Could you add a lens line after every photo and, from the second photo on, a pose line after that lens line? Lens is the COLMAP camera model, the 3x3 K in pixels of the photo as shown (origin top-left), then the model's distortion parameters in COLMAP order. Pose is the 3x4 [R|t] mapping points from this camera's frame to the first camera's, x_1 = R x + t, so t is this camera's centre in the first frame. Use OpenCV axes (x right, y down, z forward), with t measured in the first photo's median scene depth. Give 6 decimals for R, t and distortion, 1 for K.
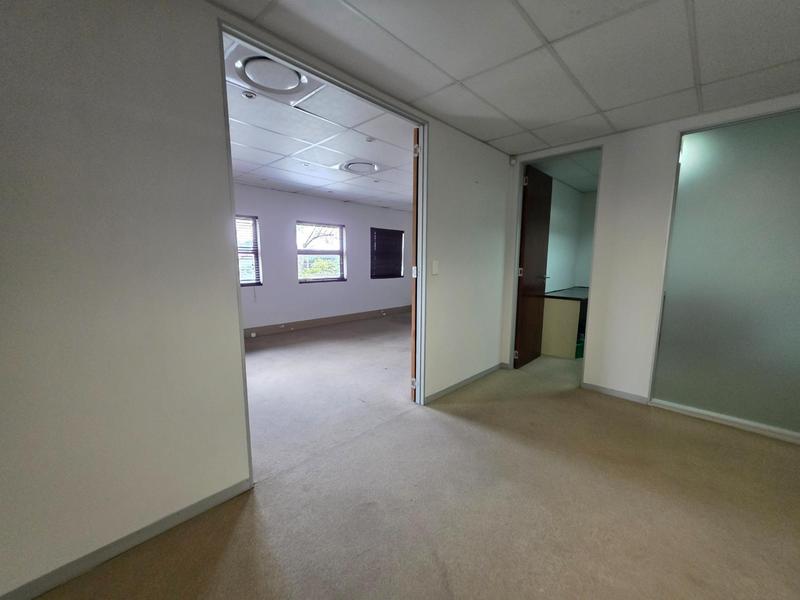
lens RADIAL K [[326.4, 0, 398.0], [0, 326.4, 307.0], [0, 0, 1]] dist [0.002672, 0.001230]
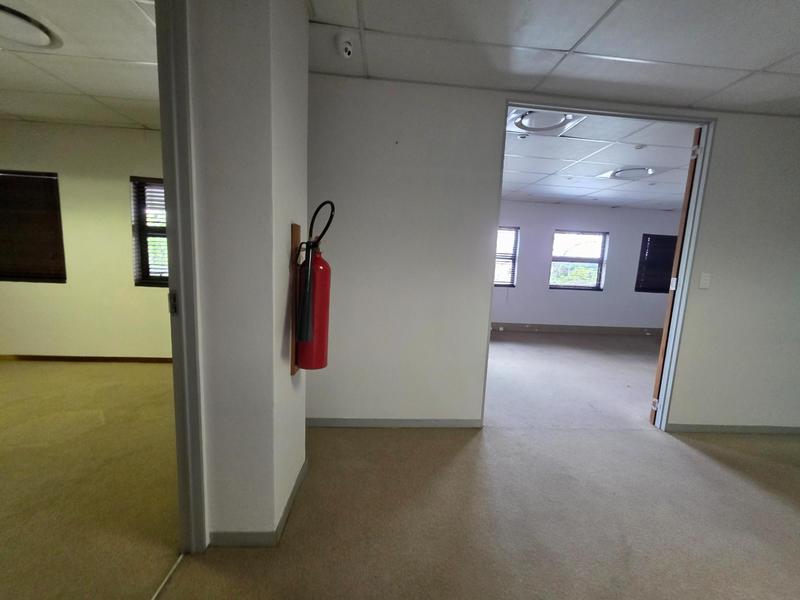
lens RADIAL K [[326.4, 0, 406.3], [0, 326.4, 300.6], [0, 0, 1]] dist [0.002672, 0.001230]
pose [[0.744345, 0.113954, -0.658001, 0.090455], [-0.138666, 0.990231, 0.014629, 0.026339], [0.653240, 0.080353, 0.752875, -0.159072]]
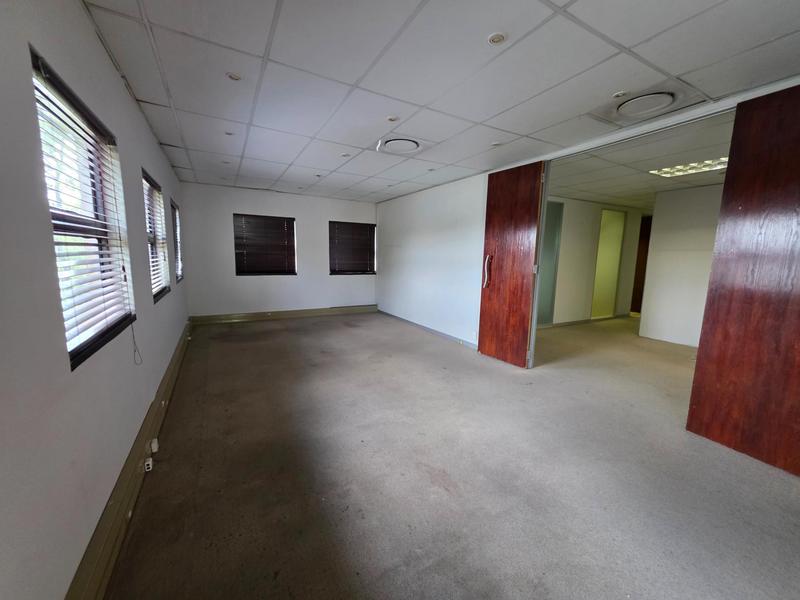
lens RADIAL K [[326.4, 0, 396.3], [0, 326.4, 296.9], [0, 0, 1]] dist [0.002672, 0.001230]
pose [[0.294606, -0.117434, 0.948376, -1.157860], [0.116007, 0.989476, 0.086487, -0.148387], [-0.948551, 0.084538, 0.305129, 0.959344]]
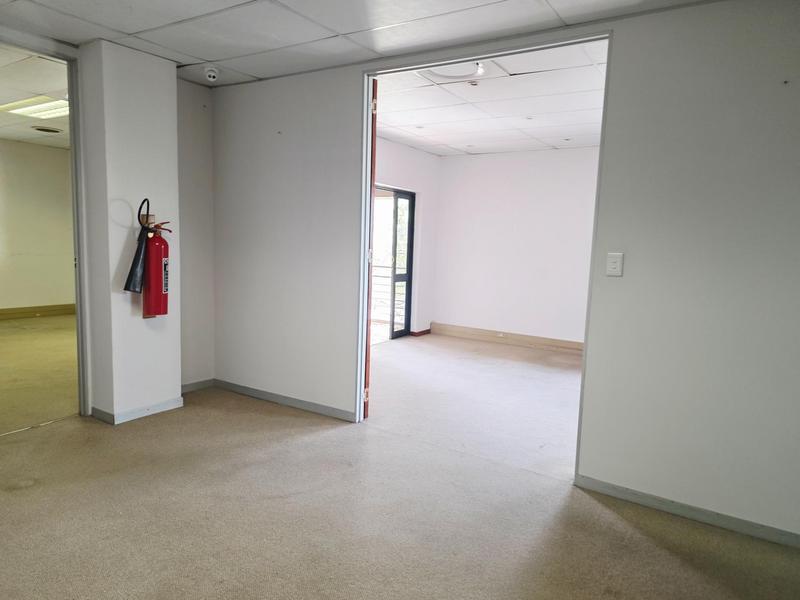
lens RADIAL K [[549.9, 0, 398.9], [0, 549.9, 307.1], [0, 0, 1]] dist [0.051228, 0.000040]
pose [[0.185278, 0.122810, -0.974982, 0.900520], [-0.174302, 0.980535, 0.090386, -0.060394], [0.967105, 0.153194, 0.203077, 0.372763]]
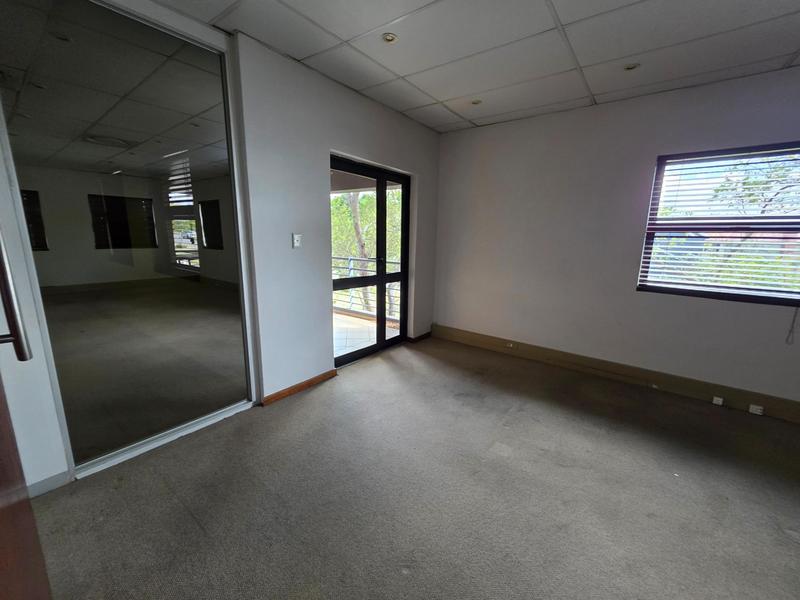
lens RADIAL K [[326.4, 0, 407.8], [0, 326.4, 301.3], [0, 0, 1]] dist [0.002672, 0.001230]
pose [[0.122862, 0.197449, -0.972584, -0.133827], [-0.162744, 0.970750, 0.176518, -0.104387], [0.978989, 0.136595, 0.151402, 0.695176]]
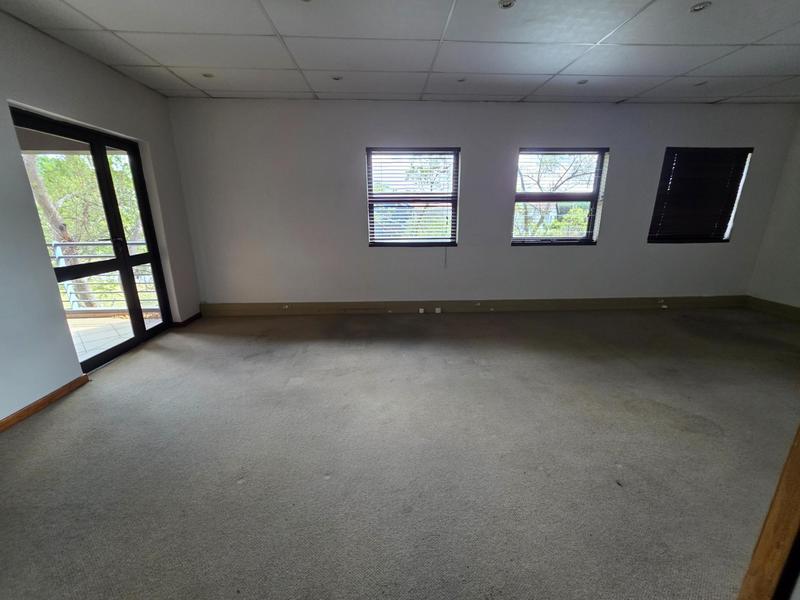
lens RADIAL K [[326.4, 0, 400.1], [0, 326.4, 295.9], [0, 0, 1]] dist [0.002672, 0.001230]
pose [[0.724711, 0.169104, -0.667980, 0.001941], [-0.091432, 0.984446, 0.150022, -0.089761], [0.682959, -0.047648, 0.728901, 0.616071]]
